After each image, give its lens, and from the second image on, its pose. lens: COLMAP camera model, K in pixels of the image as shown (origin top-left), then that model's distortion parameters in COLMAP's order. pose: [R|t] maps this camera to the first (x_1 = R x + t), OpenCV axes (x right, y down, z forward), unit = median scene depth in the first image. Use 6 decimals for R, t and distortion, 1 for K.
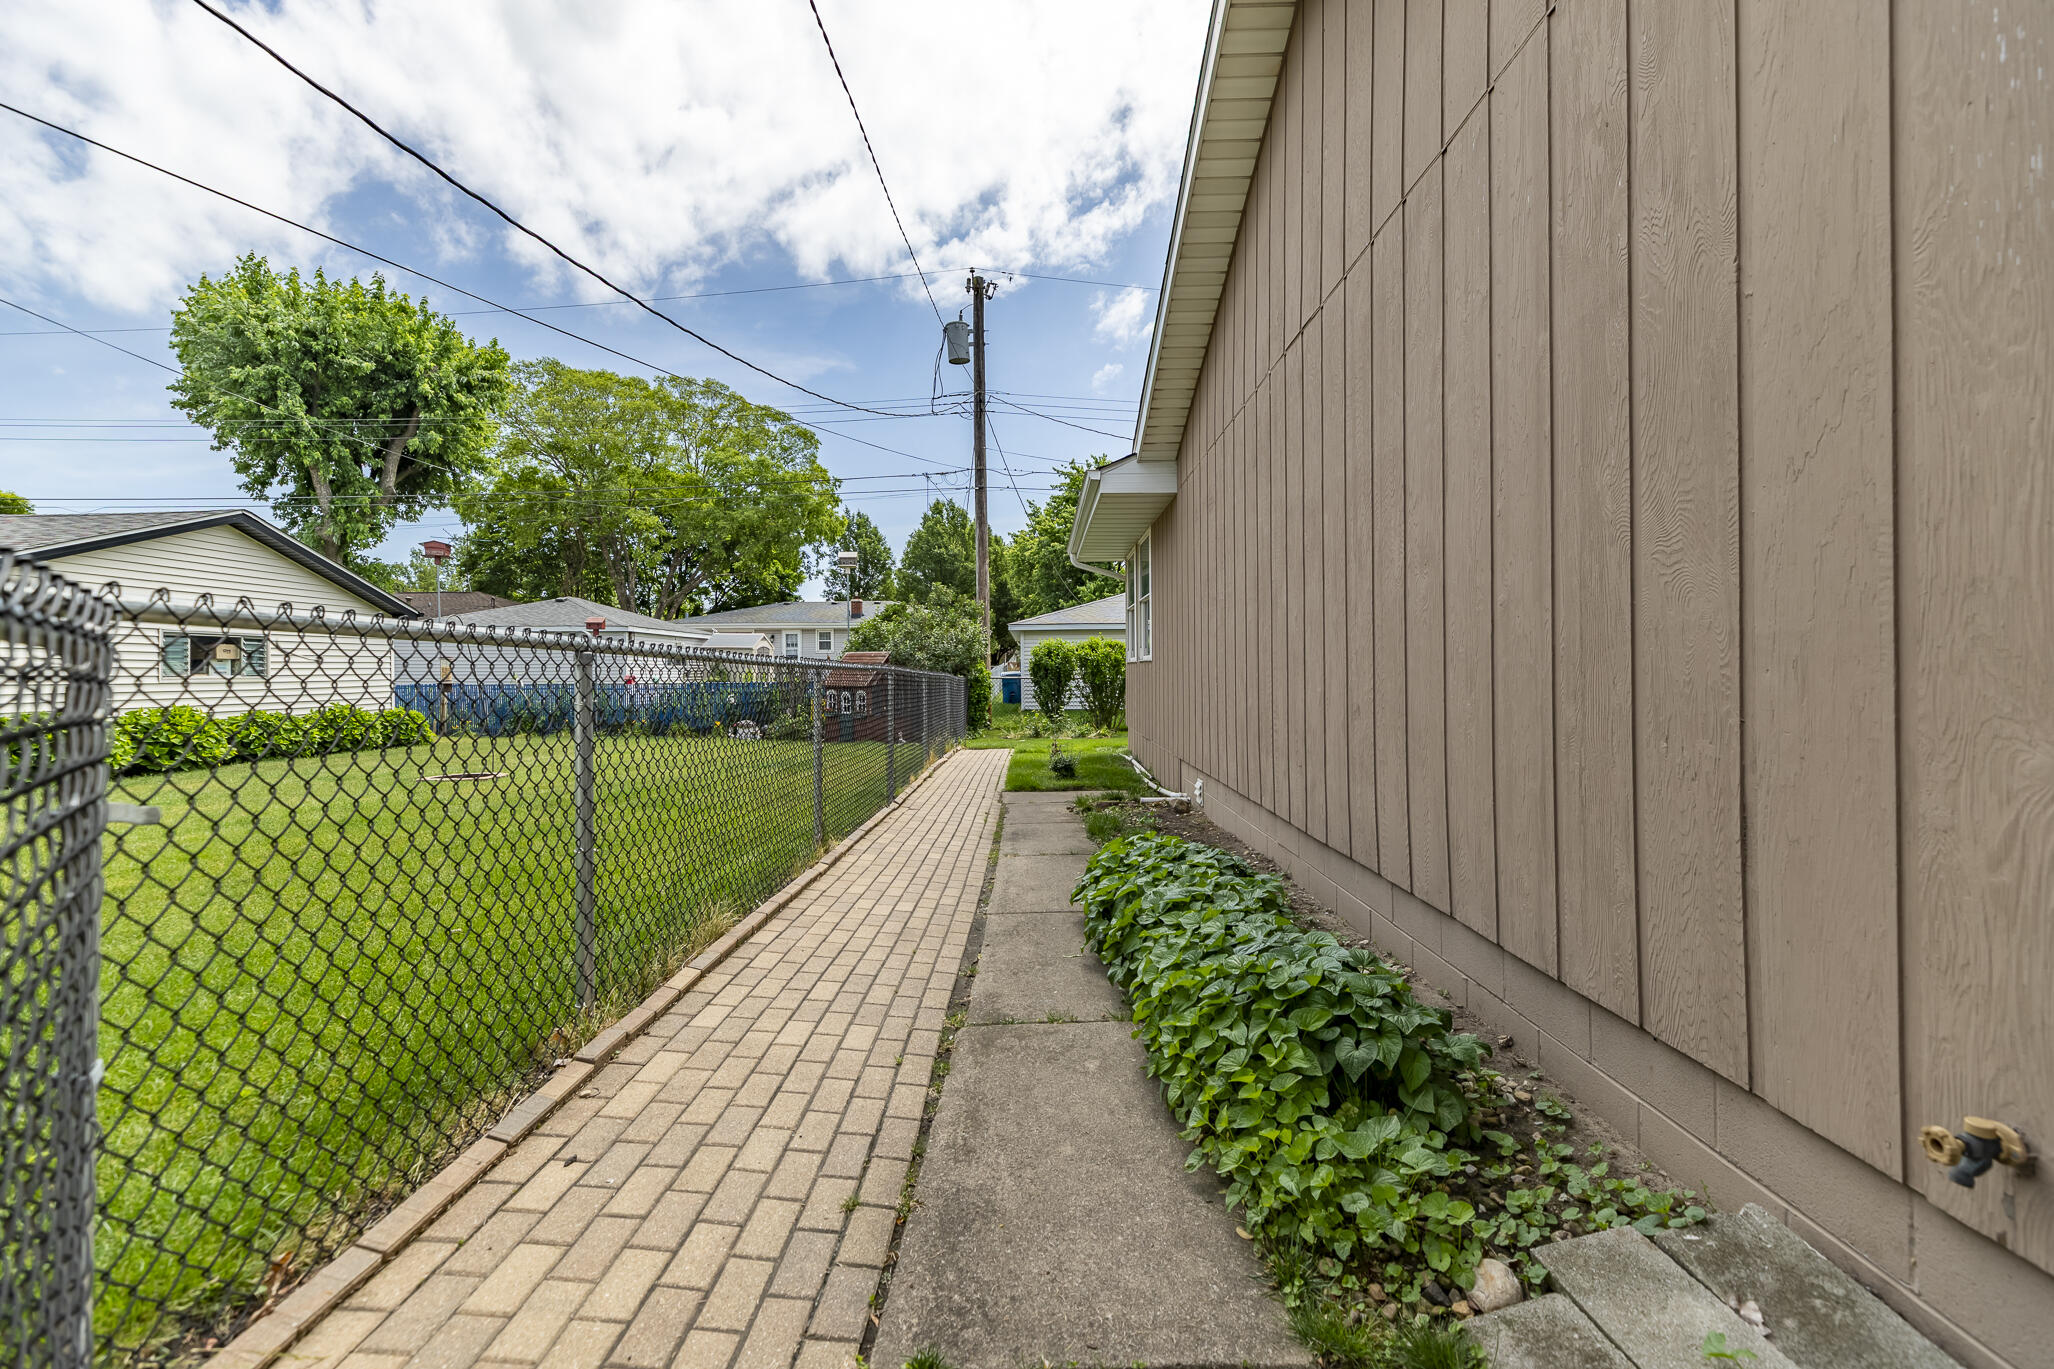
lens RADIAL K [[920.1, 0, 1034.5], [0, 920.1, 674.0], [0, 0, 1]] dist [0.008652, -0.000153]
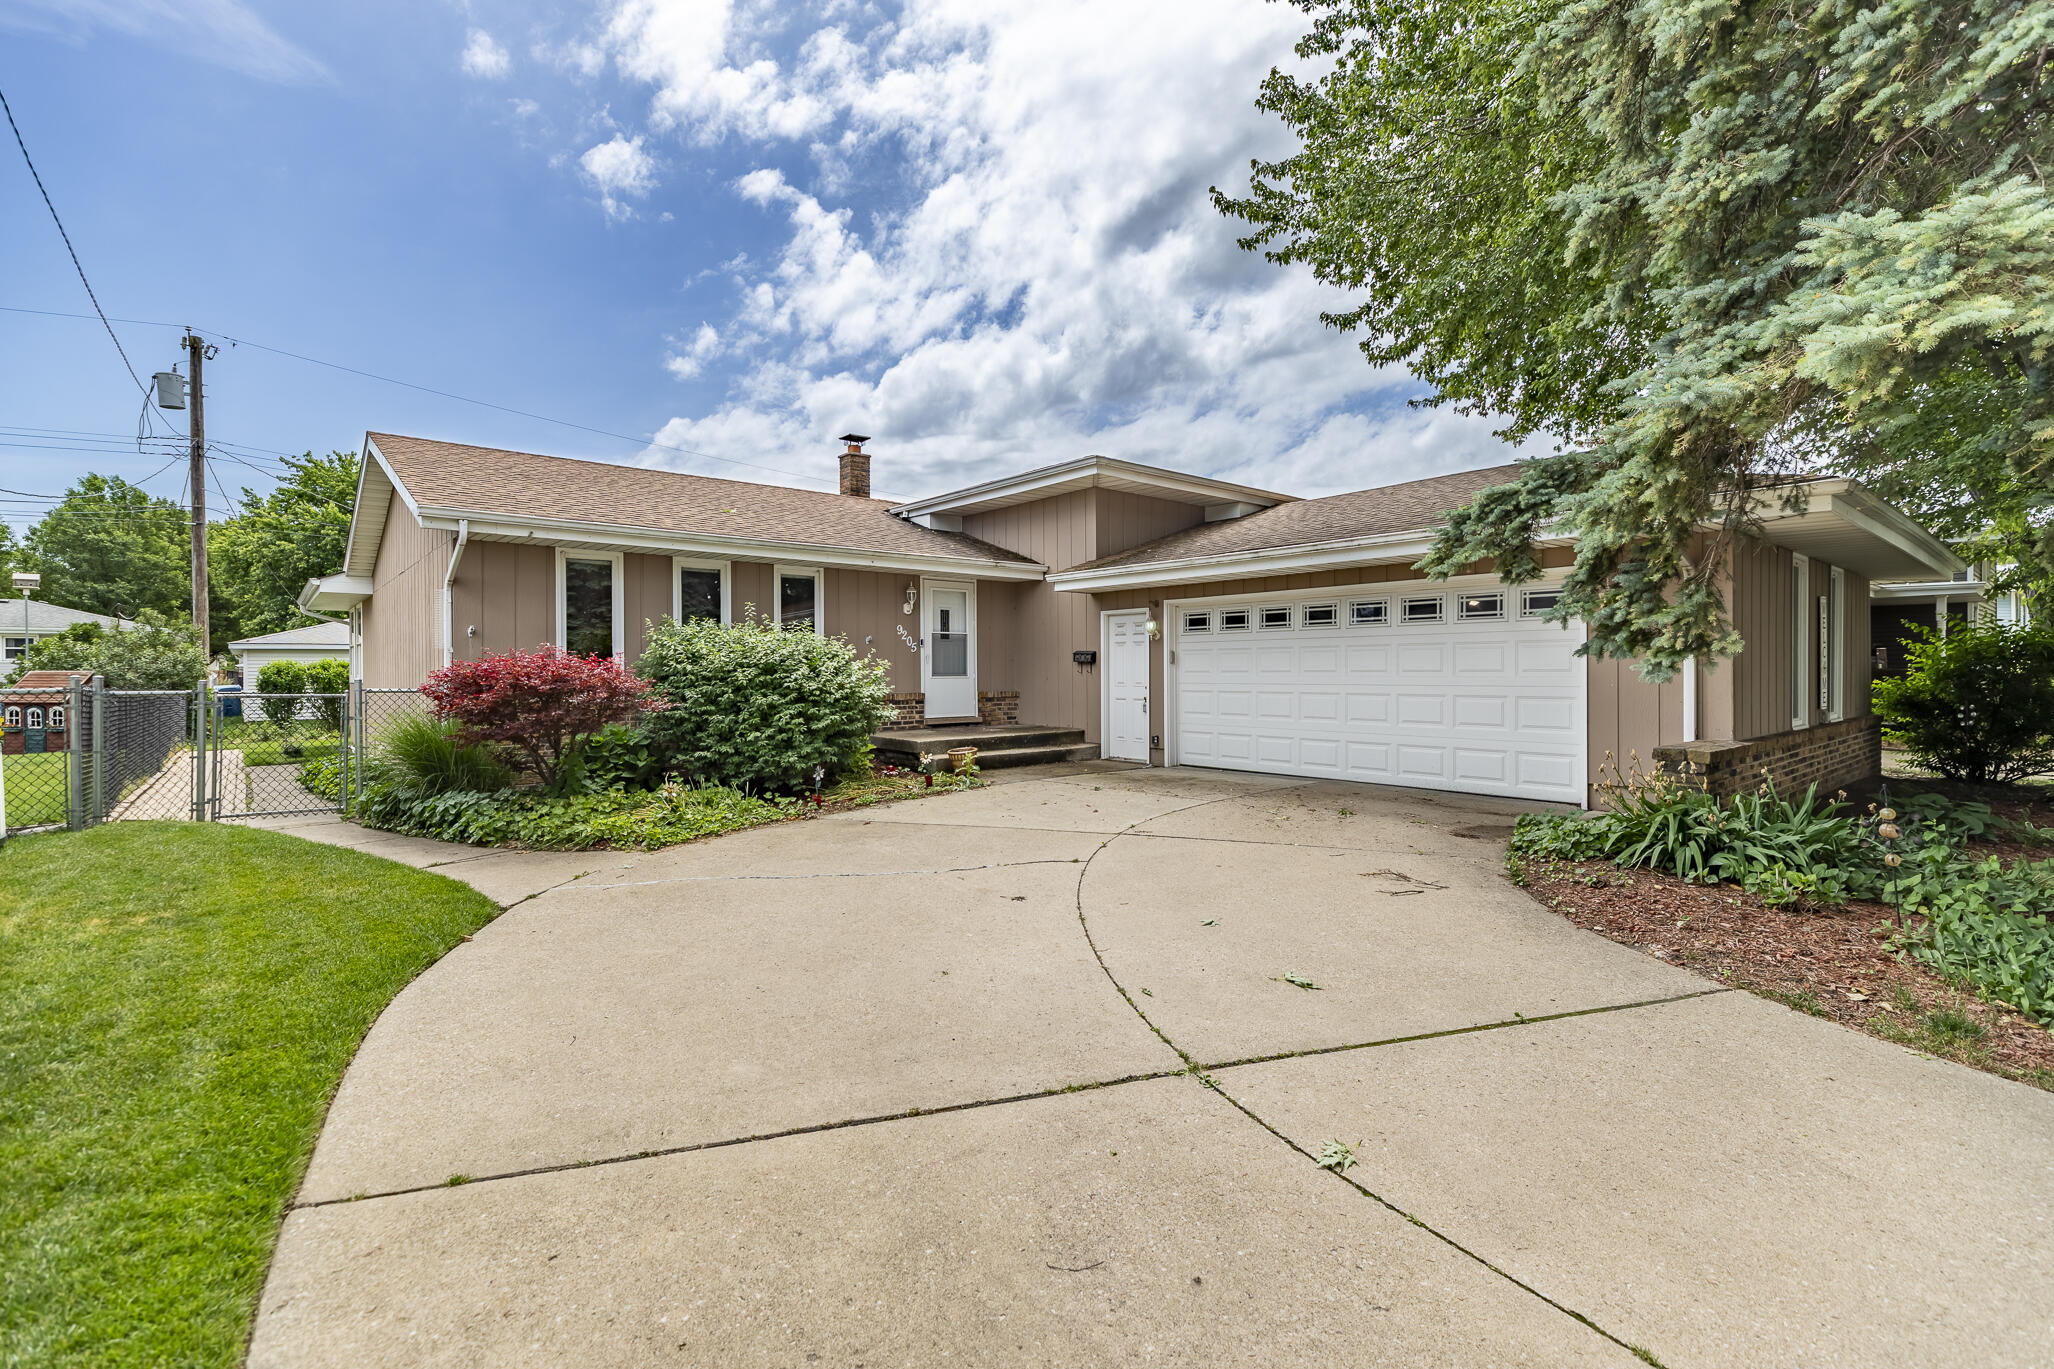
lens RADIAL K [[920.1, 0, 1034.5], [0, 920.1, 674.0], [0, 0, 1]] dist [0.008652, -0.000153]
pose [[0.761455, 0.001732, 0.648215, -0.014427], [0.005350, 0.999946, -0.008957, -0.003705], [-0.648196, 0.010289, 0.761404, -0.514664]]
